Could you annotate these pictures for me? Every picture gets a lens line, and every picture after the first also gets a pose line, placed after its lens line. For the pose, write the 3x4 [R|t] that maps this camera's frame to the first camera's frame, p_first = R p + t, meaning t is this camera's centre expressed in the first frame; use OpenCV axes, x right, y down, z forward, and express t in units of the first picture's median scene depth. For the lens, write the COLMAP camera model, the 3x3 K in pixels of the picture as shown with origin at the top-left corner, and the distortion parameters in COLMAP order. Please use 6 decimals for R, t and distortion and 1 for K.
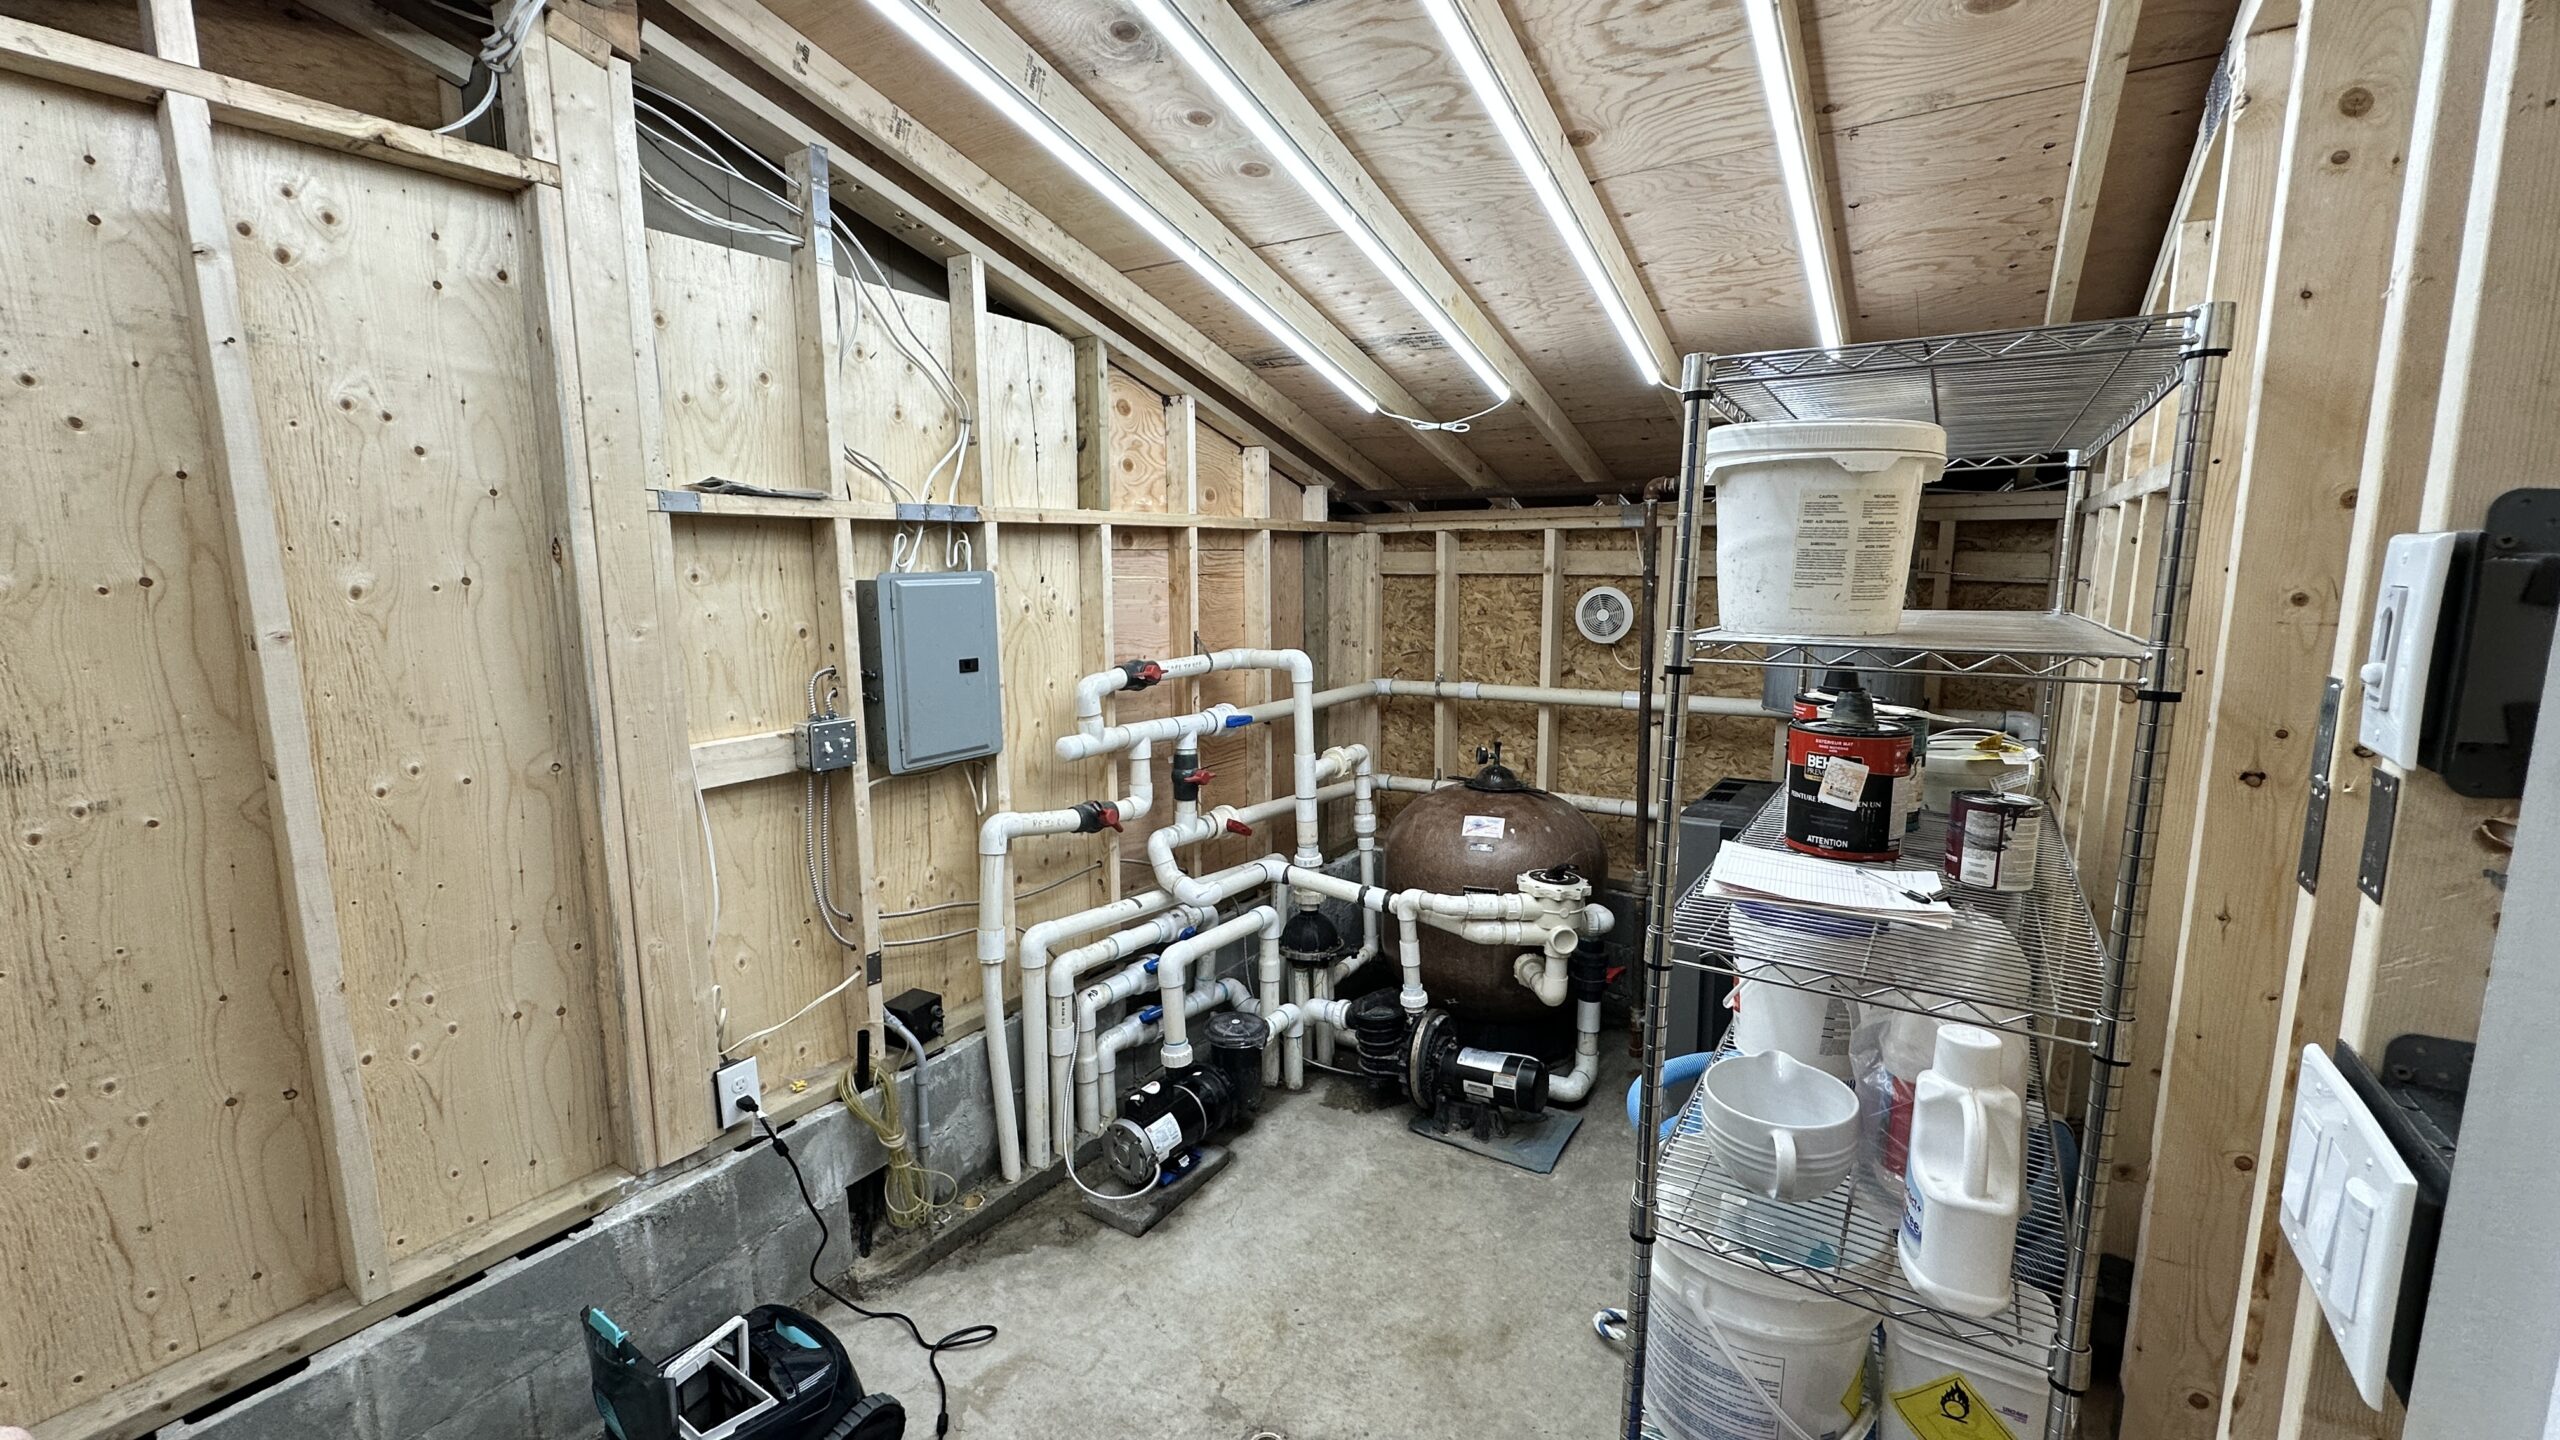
lens RADIAL K [[1020.2, 0, 1275.6], [0, 1020.2, 711.1], [0, 0, 1]] dist [0.002983, 0.000005]
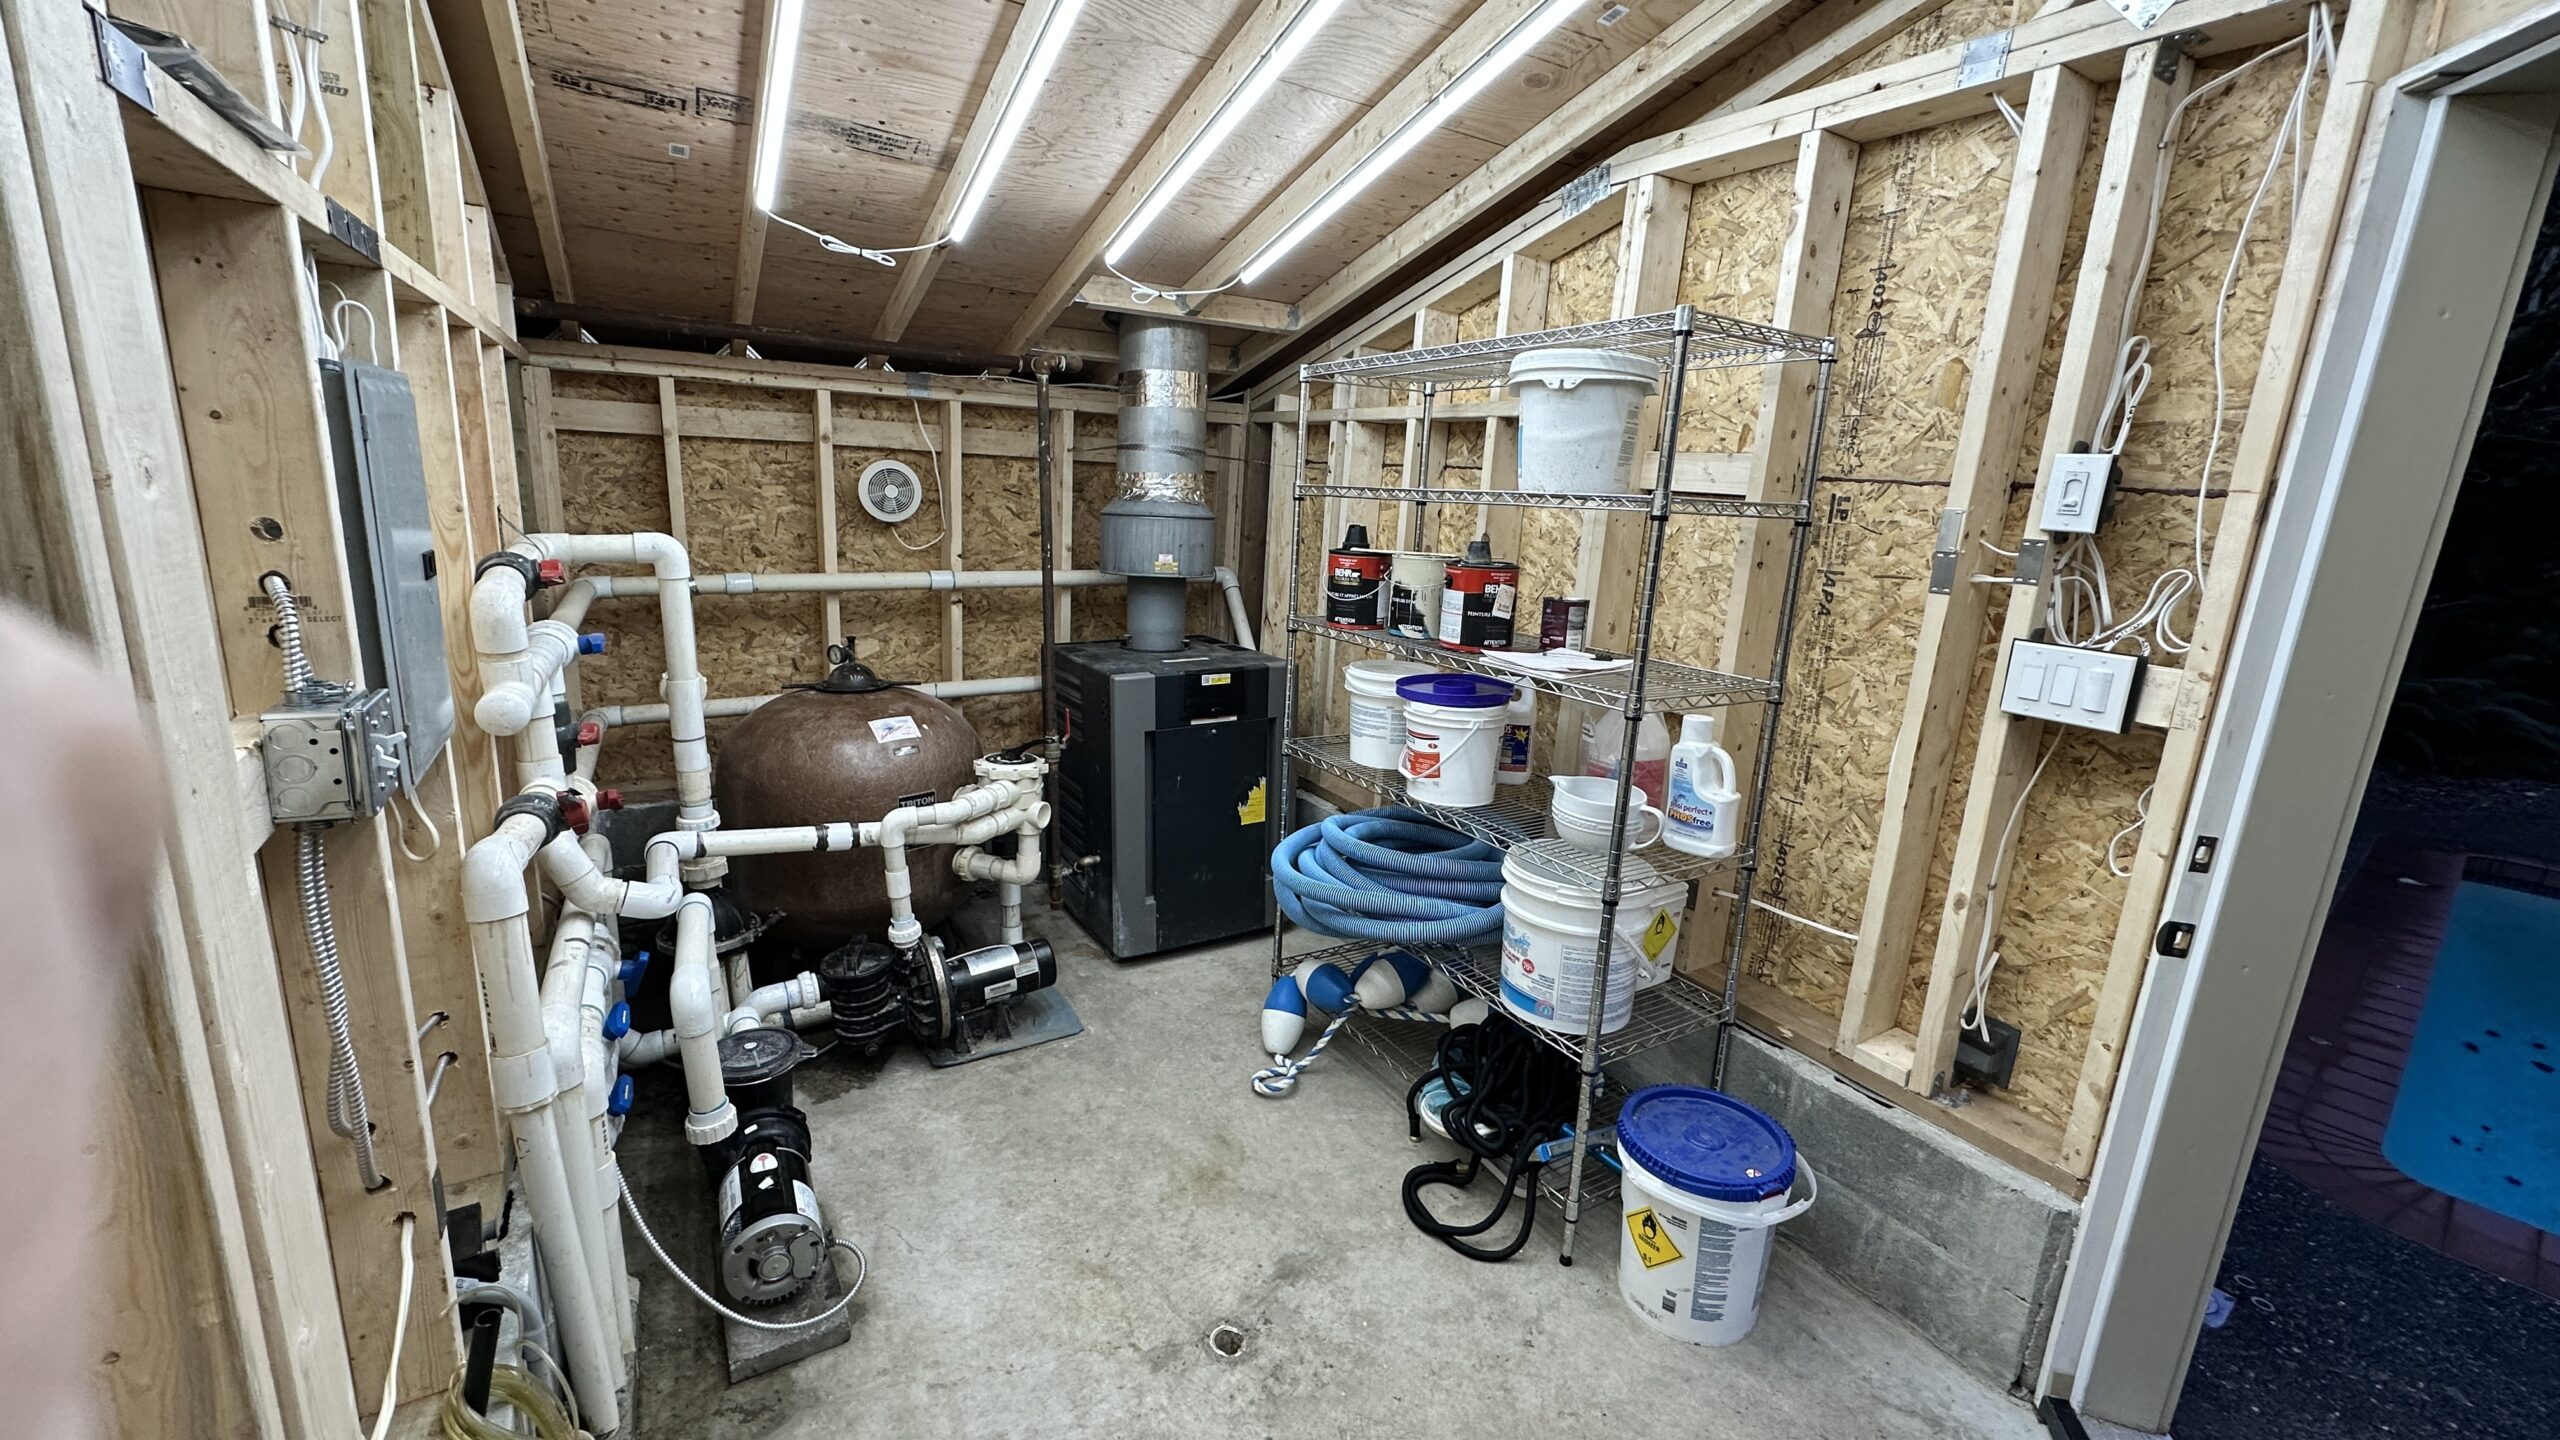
lens RADIAL K [[1020.2, 0, 1275.6], [0, 1020.2, 711.1], [0, 0, 1]] dist [0.002983, 0.000005]
pose [[0.425060, -0.176499, 0.887791, -0.476167], [0.080869, 0.984288, 0.156964, -0.016862], [-0.901546, 0.005075, 0.432654, 0.333522]]
